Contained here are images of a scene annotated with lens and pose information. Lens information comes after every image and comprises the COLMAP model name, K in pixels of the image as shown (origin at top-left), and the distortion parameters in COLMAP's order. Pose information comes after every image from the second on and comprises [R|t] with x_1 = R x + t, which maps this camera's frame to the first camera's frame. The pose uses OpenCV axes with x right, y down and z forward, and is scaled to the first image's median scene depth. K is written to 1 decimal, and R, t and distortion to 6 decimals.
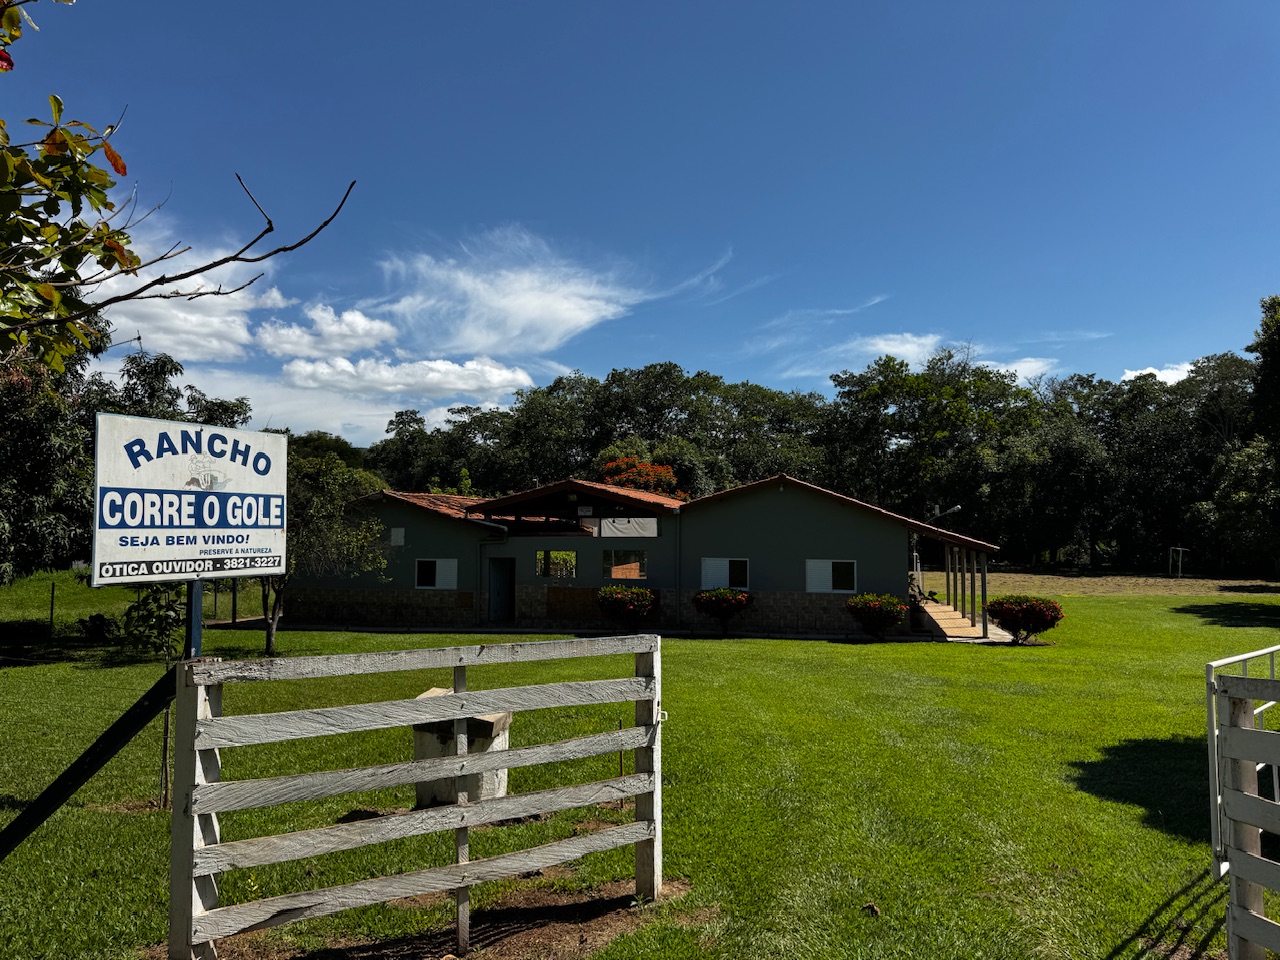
lens RADIAL K [[887.6, 0, 642.5], [0, 887.6, 476.9], [0, 0, 1]] dist [0.109506, -0.165348]
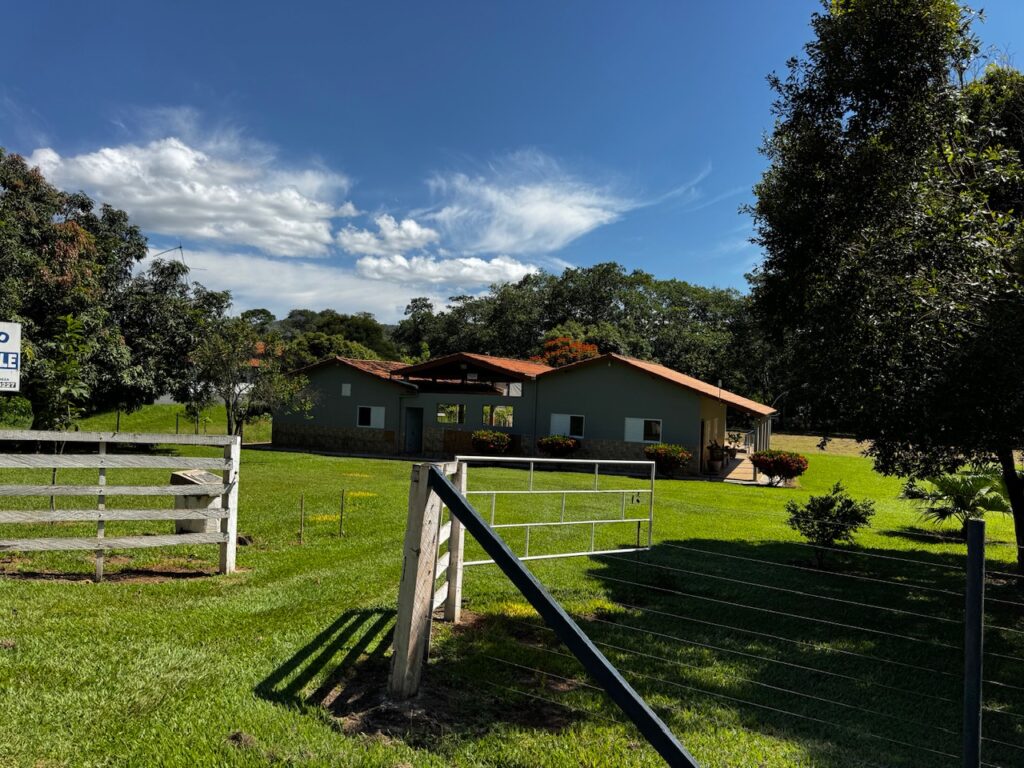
lens RADIAL K [[710.0, 0, 514.0], [0, 710.0, 381.5], [0, 0, 1]] dist [0.109506, -0.165348]
pose [[0.987091, 0.033691, -0.156576, 0.079054], [-0.027183, 0.998683, 0.043523, -0.001336], [0.157836, -0.038705, 0.986707, -0.035736]]
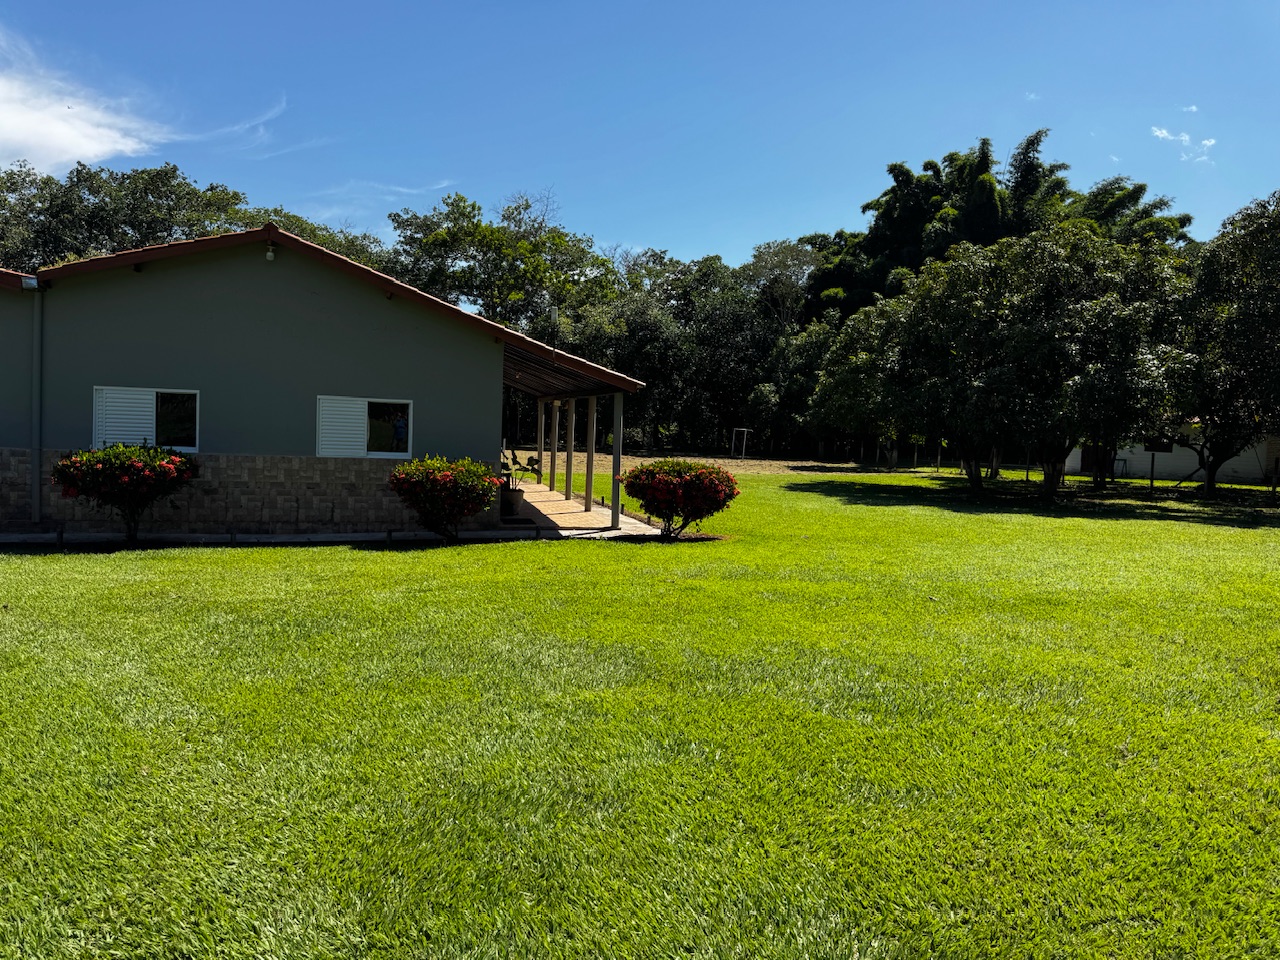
lens RADIAL K [[887.6, 0, 642.5], [0, 887.6, 476.9], [0, 0, 1]] dist [0.109506, -0.165348]
pose [[0.885714, 0.000971, 0.464231, 0.045713], [-0.058264, 0.992323, 0.109087, 0.030489], [-0.460561, -0.123668, 0.878971, 0.186062]]
